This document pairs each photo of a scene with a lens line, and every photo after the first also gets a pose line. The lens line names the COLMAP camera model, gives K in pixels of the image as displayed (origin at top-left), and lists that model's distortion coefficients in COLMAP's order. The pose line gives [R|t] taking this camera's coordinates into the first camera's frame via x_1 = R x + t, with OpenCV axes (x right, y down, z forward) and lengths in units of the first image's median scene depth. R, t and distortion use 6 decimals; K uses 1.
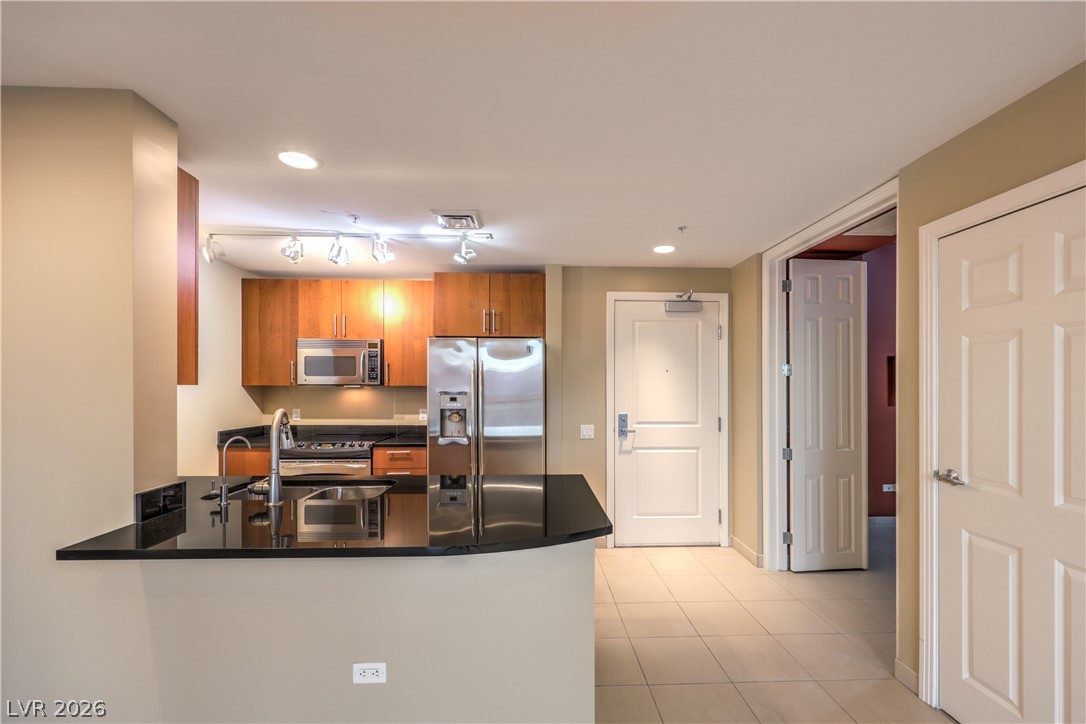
lens RADIAL K [[445.7, 0, 543.7], [0, 445.7, 387.1], [0, 0, 1]] dist [0.002322, 0.000074]
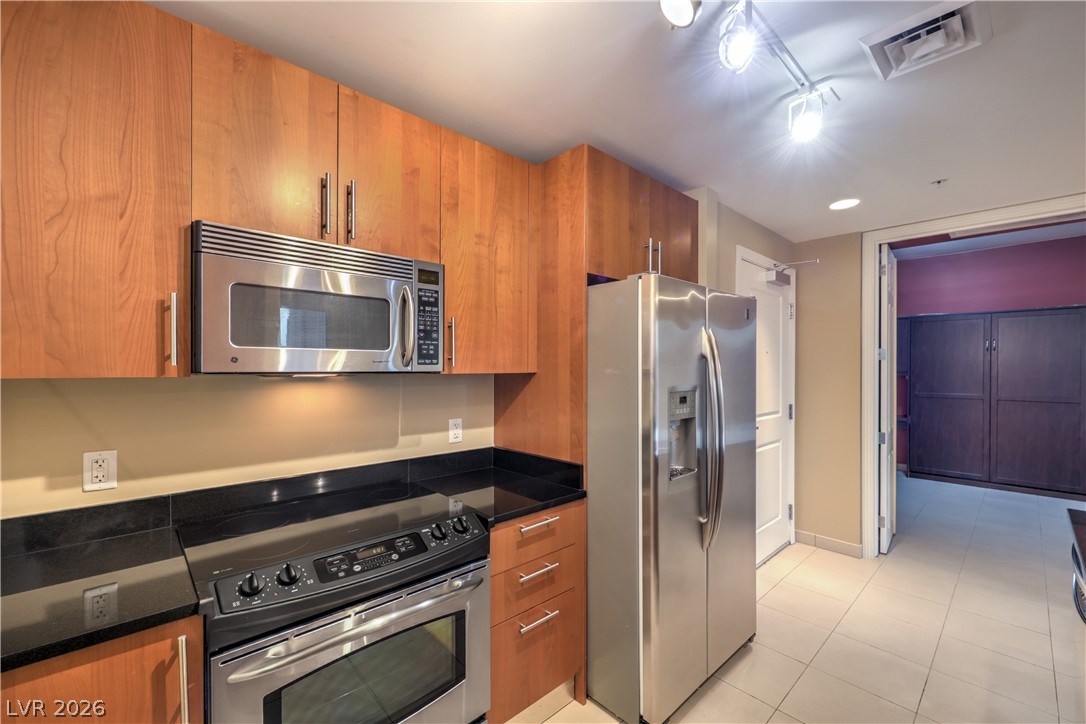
lens RADIAL K [[445.7, 0, 544.8], [0, 445.7, 370.8], [0, 0, 1]] dist [0.002322, 0.000074]
pose [[0.755955, -0.006244, 0.654594, -0.596056], [0.002504, 0.999975, 0.006647, -0.009306], [-0.654619, -0.003386, 0.755952, 0.645066]]
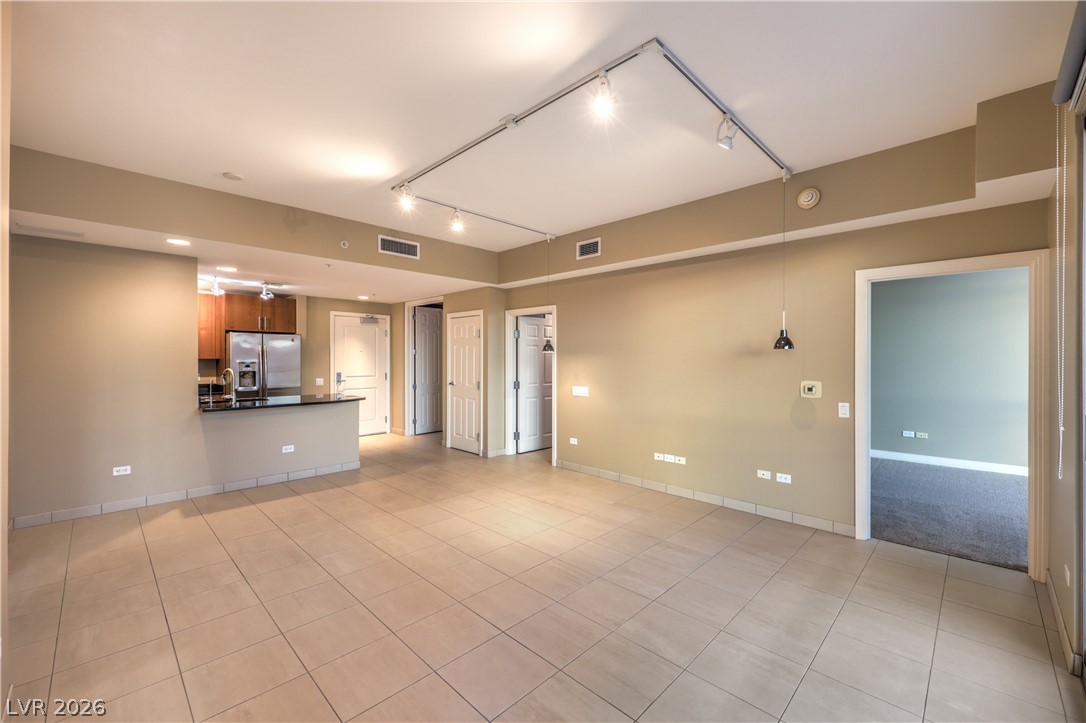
lens RADIAL K [[445.7, 0, 550.7], [0, 445.7, 354.8], [0, 0, 1]] dist [0.002322, 0.000074]
pose [[0.718535, 0.003335, 0.695483, -0.531288], [0.002229, 0.999972, -0.007098, -0.003703], [-0.695488, 0.006650, 0.718507, -1.099035]]
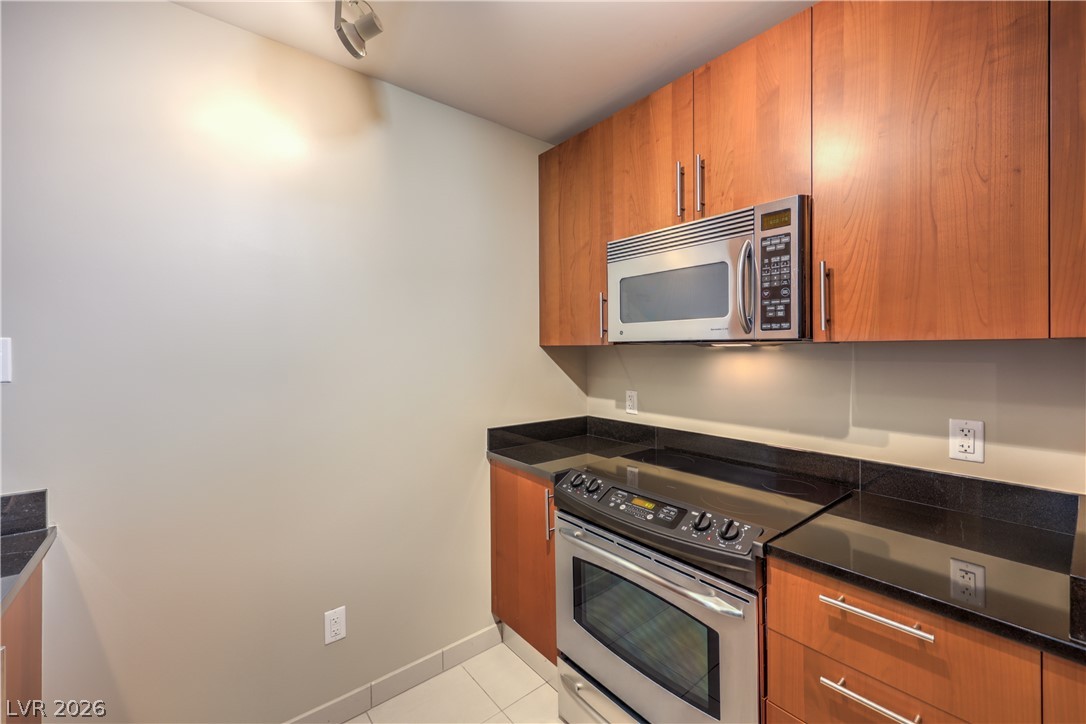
lens RADIAL K [[445.7, 0, 547.5], [0, 445.7, 349.1], [0, 0, 1]] dist [0.002322, 0.000074]
pose [[0.607006, -0.005053, -0.794681, -0.234468], [0.002062, 0.999986, -0.004783, 0.003211], [0.794695, 0.001264, 0.607008, 0.697067]]
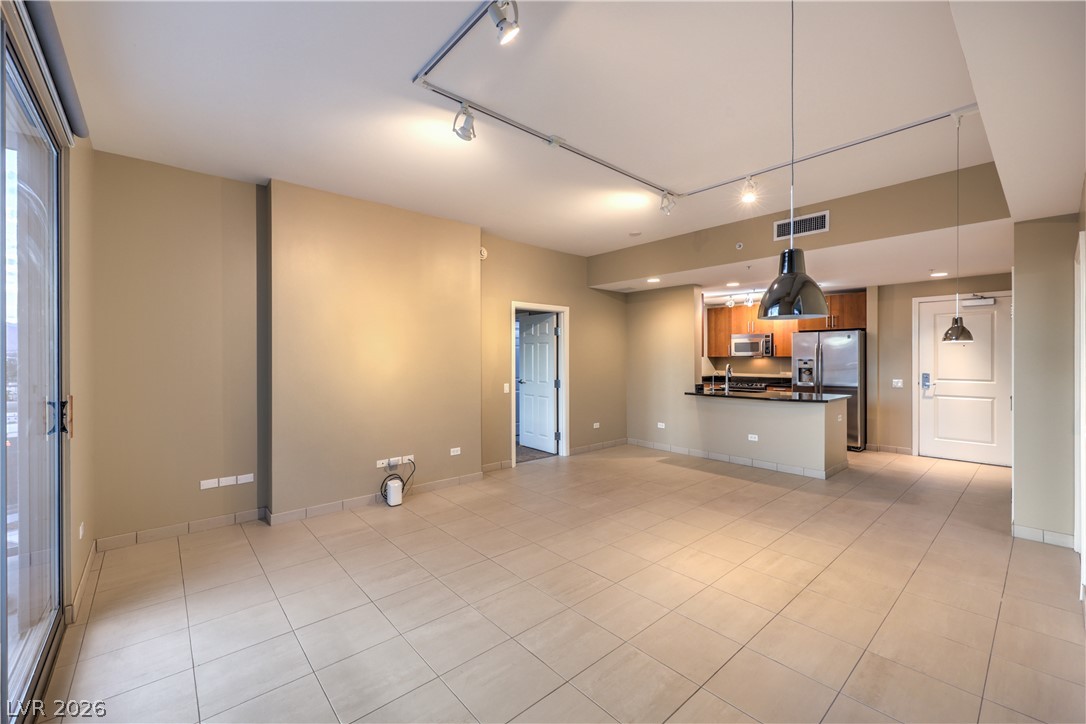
lens RADIAL K [[445.7, 0, 551.3], [0, 445.7, 355.5], [0, 0, 1]] dist [0.002322, 0.000074]
pose [[0.636787, -0.008121, -0.770997, 0.557260], [0.004537, 0.999967, -0.006786, 0.000956], [0.771026, 0.000823, 0.636803, -1.049391]]
